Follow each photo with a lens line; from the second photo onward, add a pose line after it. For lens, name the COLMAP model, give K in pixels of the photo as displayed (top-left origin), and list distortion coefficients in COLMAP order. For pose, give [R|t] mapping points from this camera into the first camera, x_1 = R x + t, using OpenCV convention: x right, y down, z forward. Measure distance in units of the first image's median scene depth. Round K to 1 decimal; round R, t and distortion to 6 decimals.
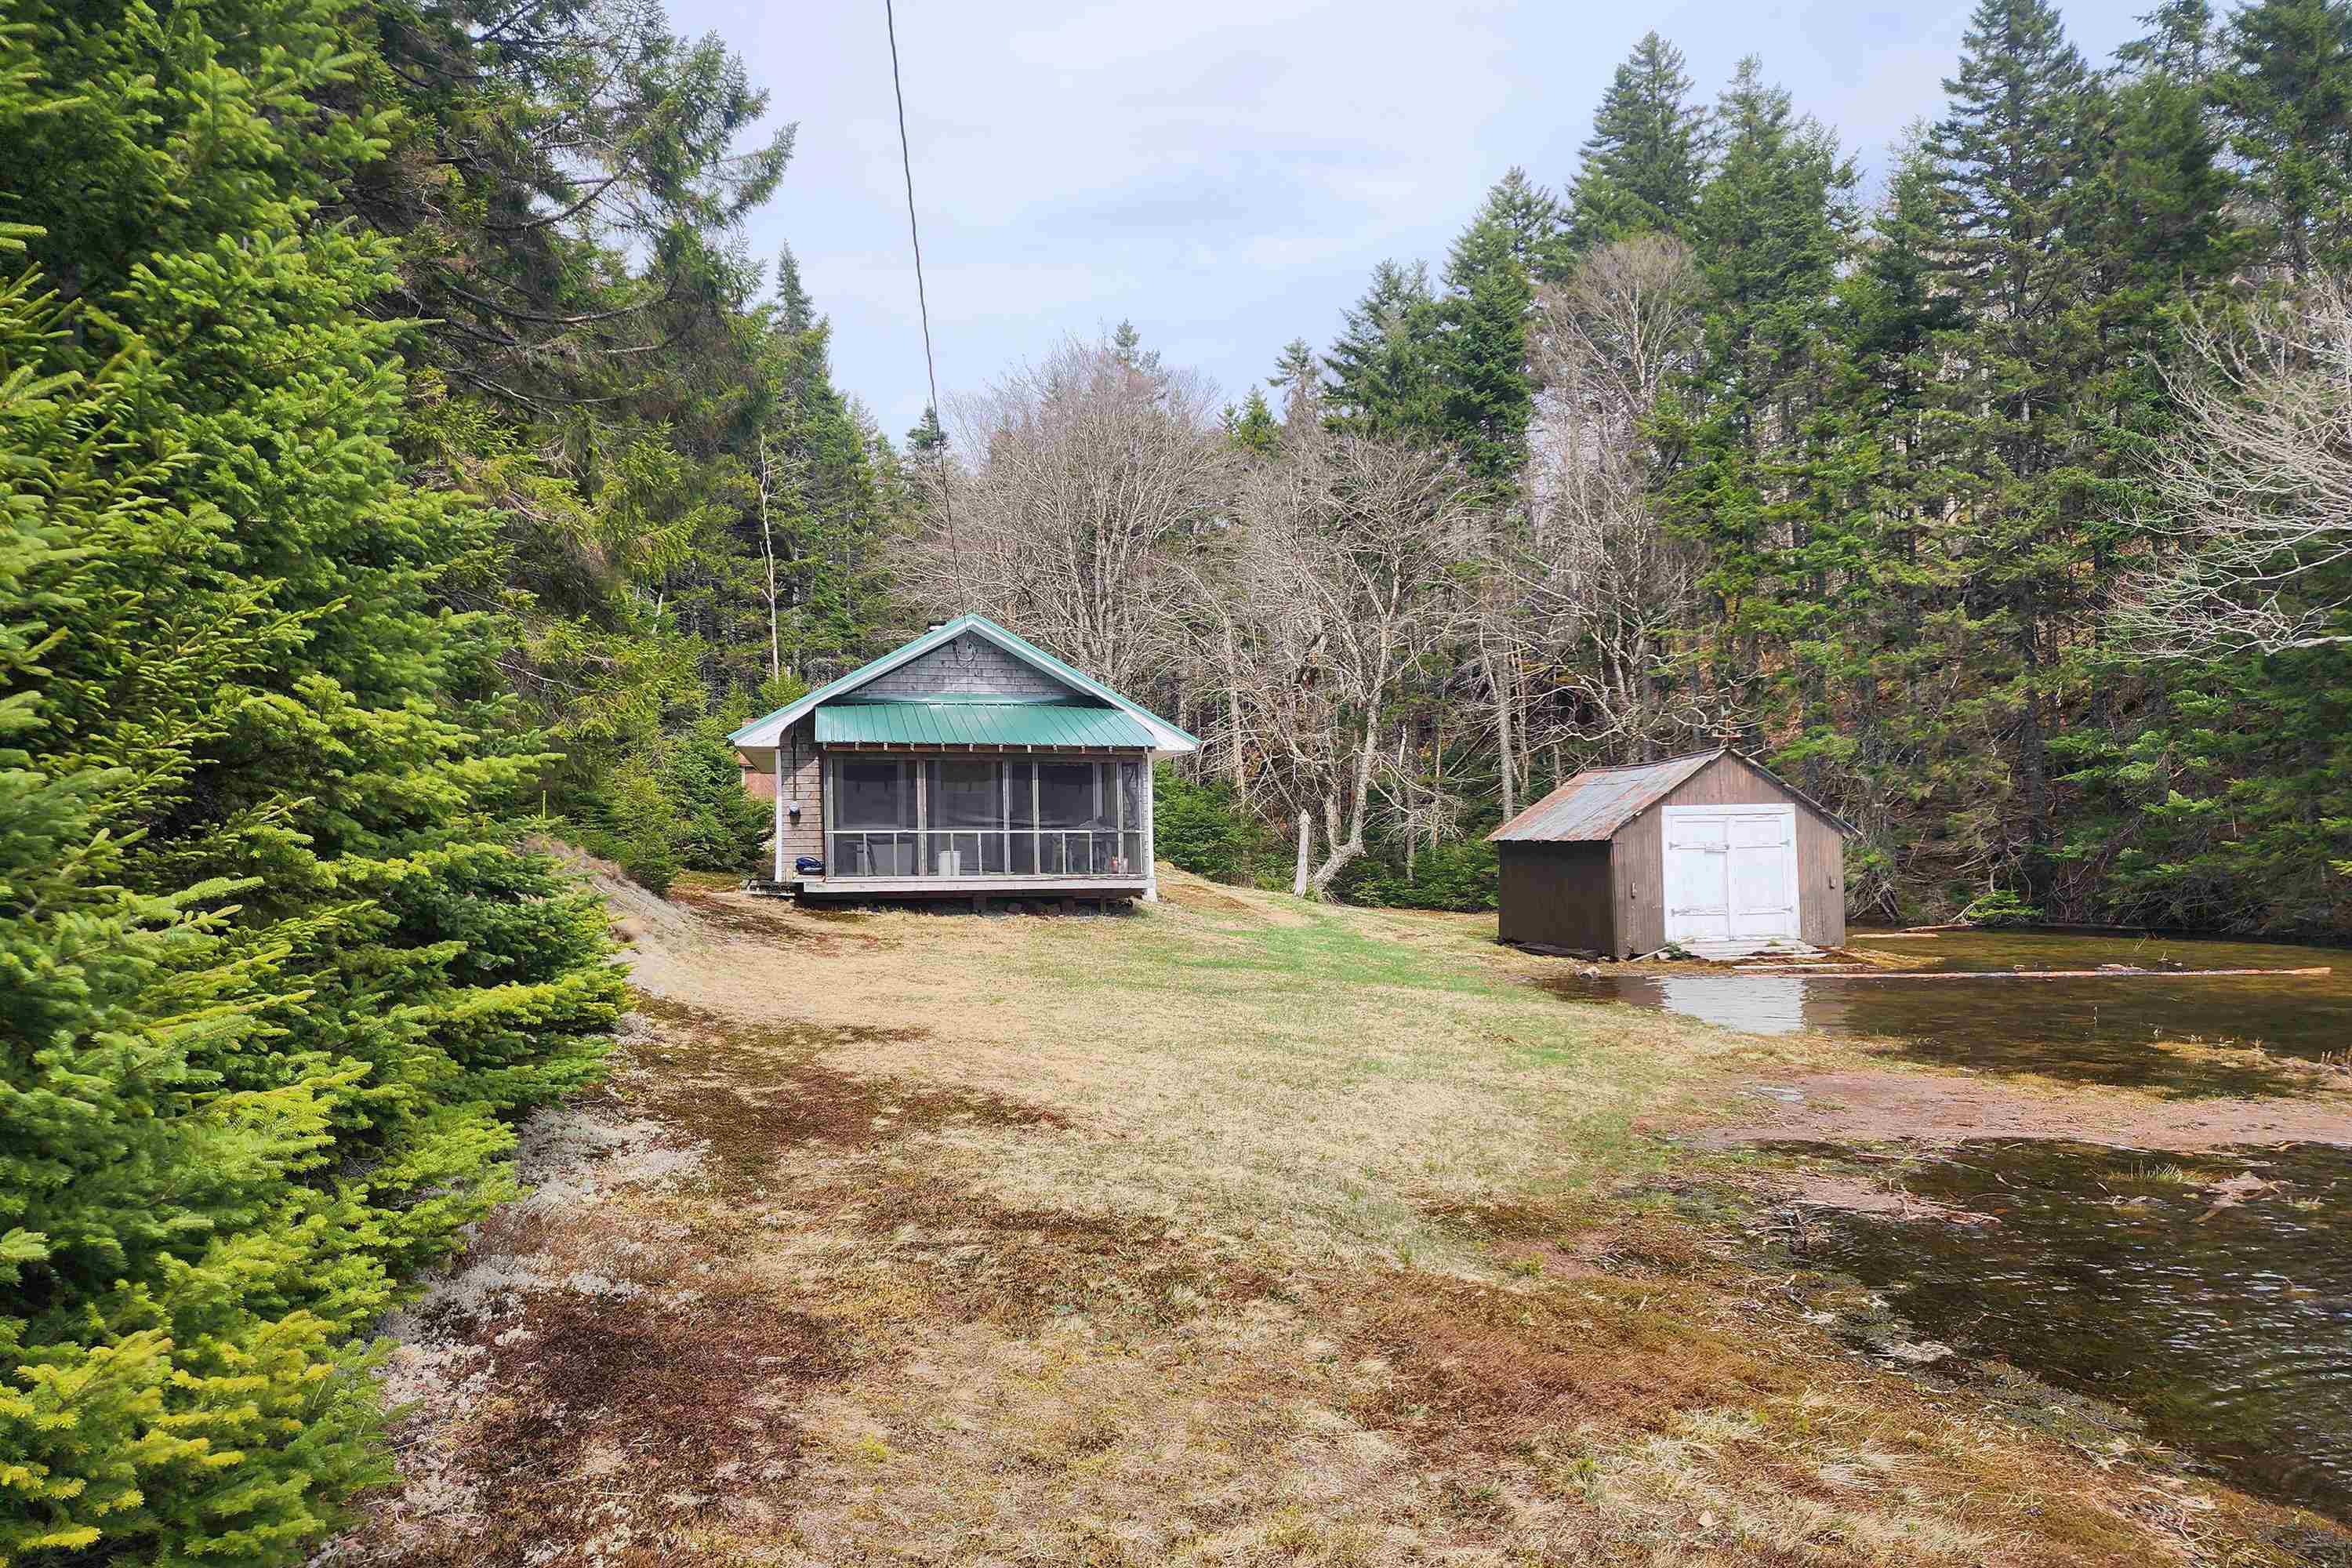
lens RADIAL K [[1500.0, 0, 1221.2], [0, 1500.0, 789.2], [0, 0, 1]] dist [0.090119, -0.102422]
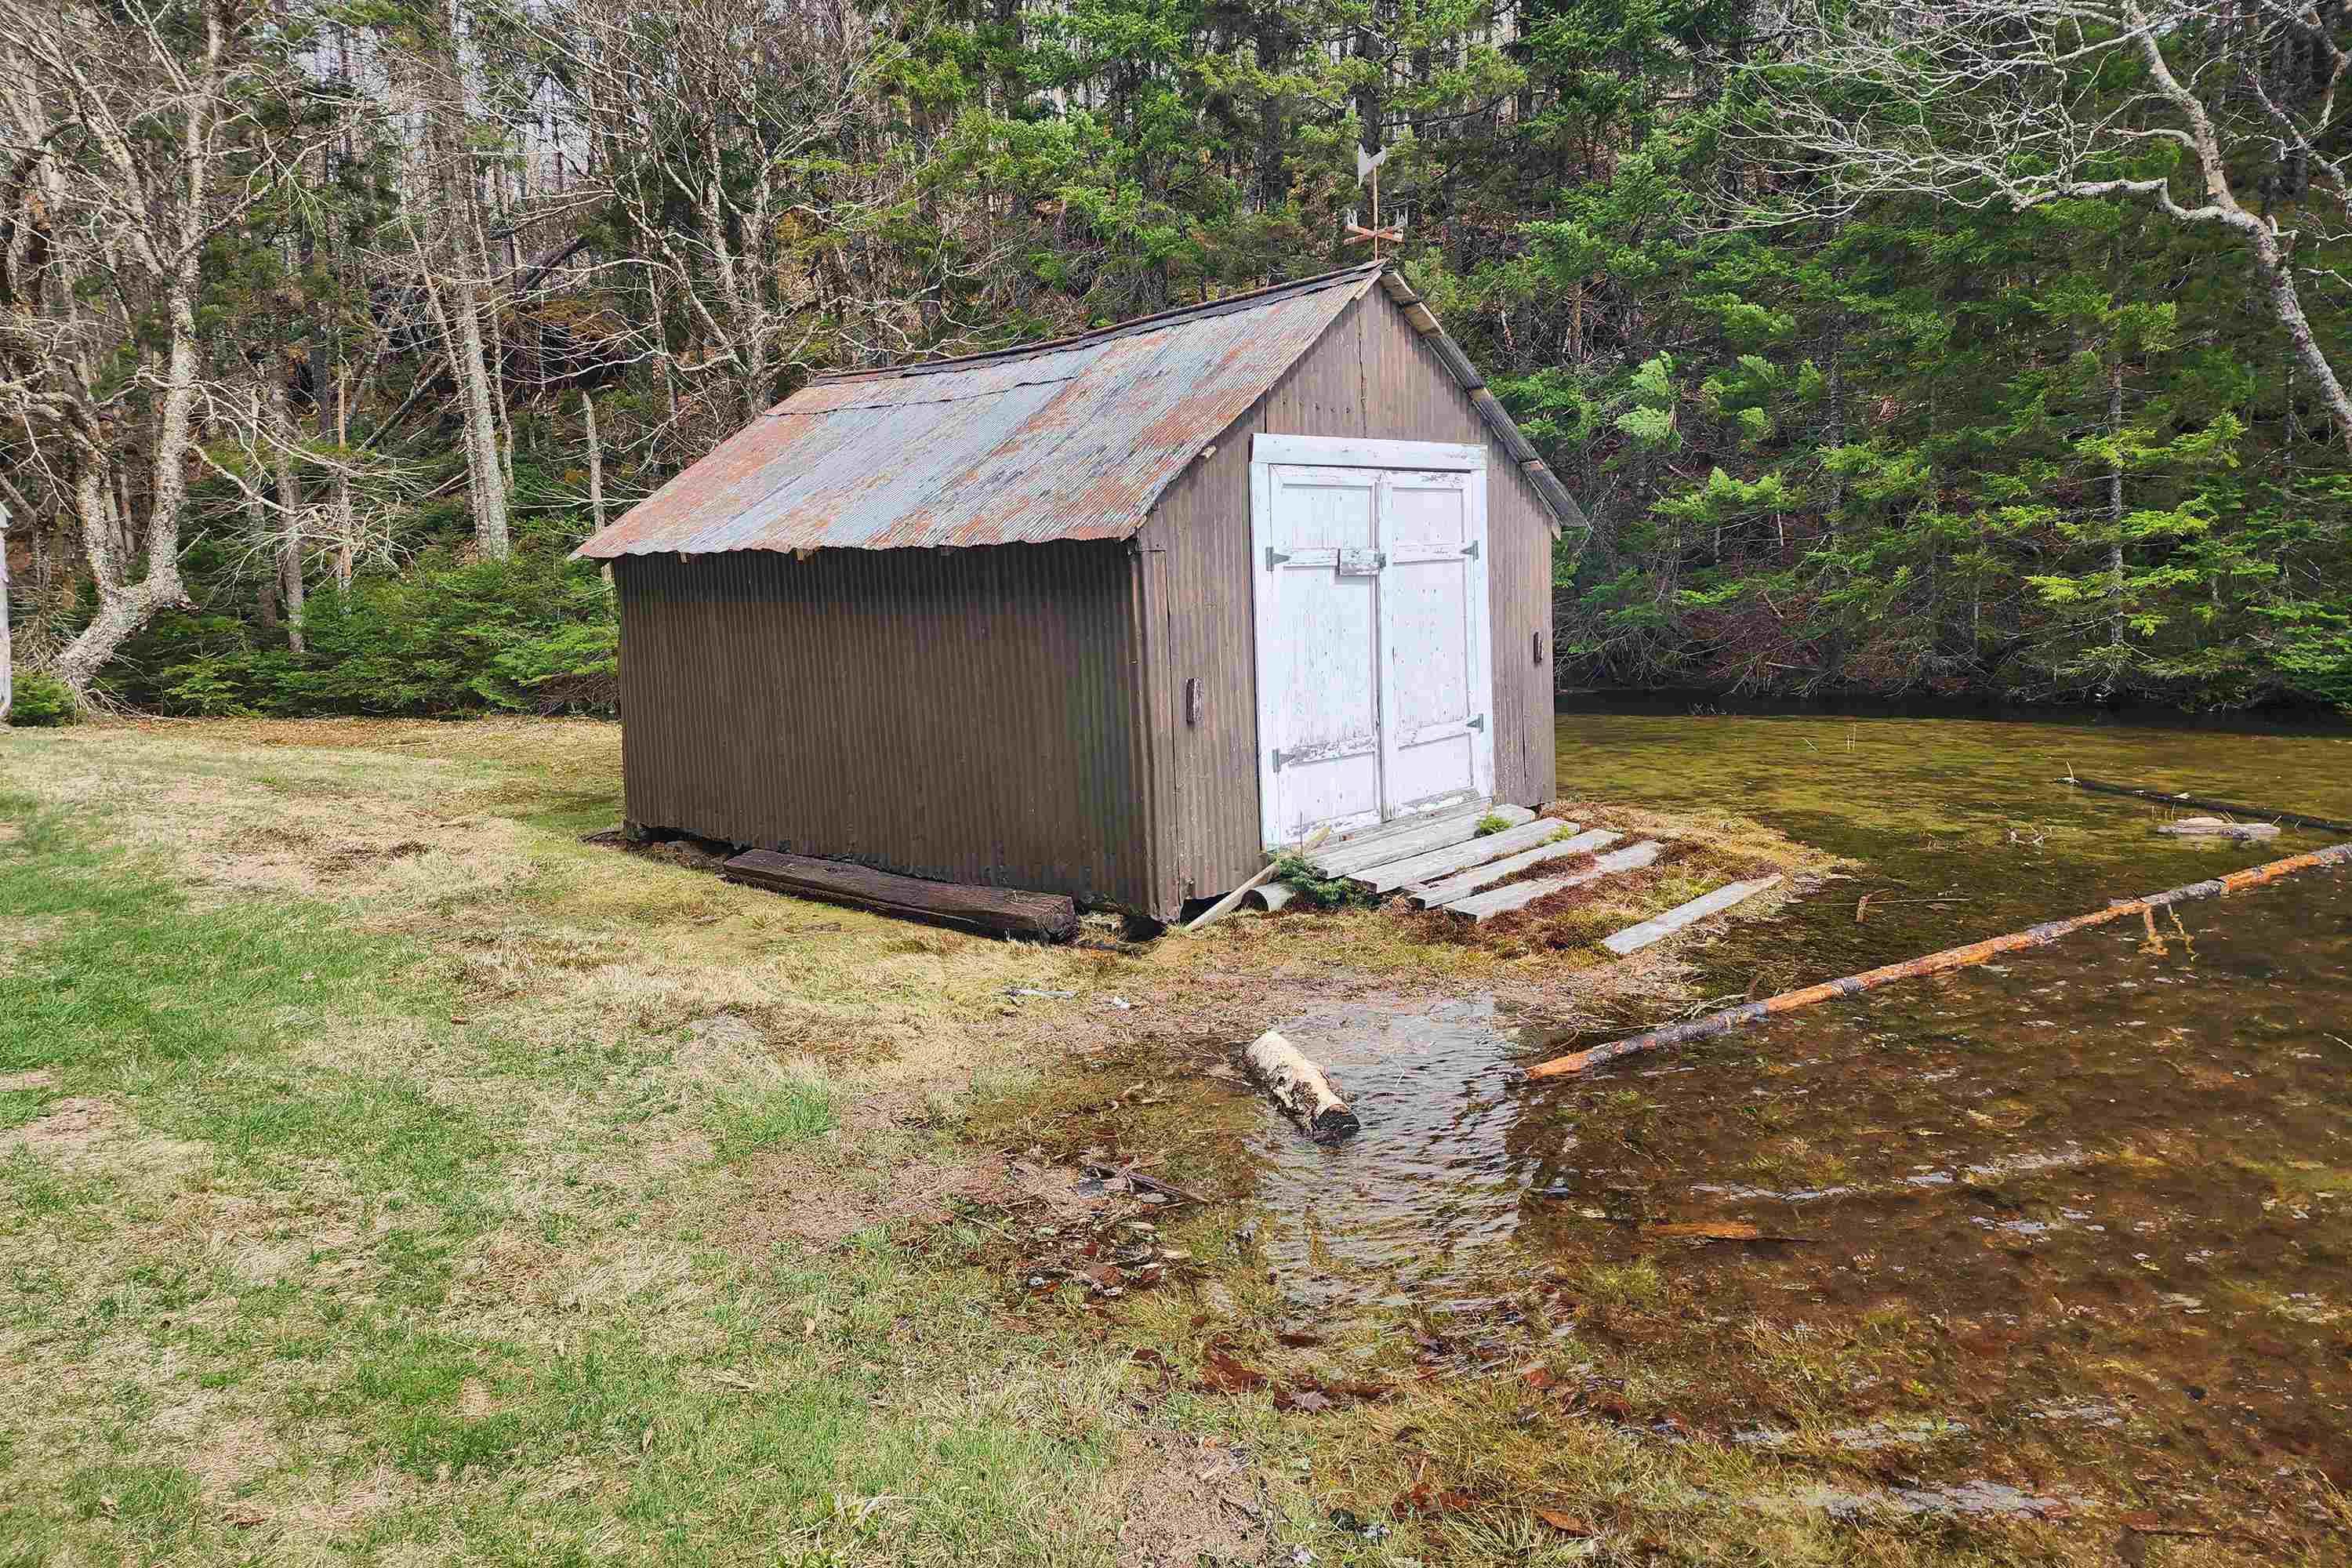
lens RADIAL K [[1652.7, 0, 1176.0], [0, 1652.7, 784.0], [0, 0, 1]] dist [0.002245, 0.001476]
pose [[0.806222, -0.085894, 0.585345, 0.065507], [-0.006893, 0.987973, 0.154471, 0.029953], [-0.591573, -0.128573, 0.795934, 0.705213]]
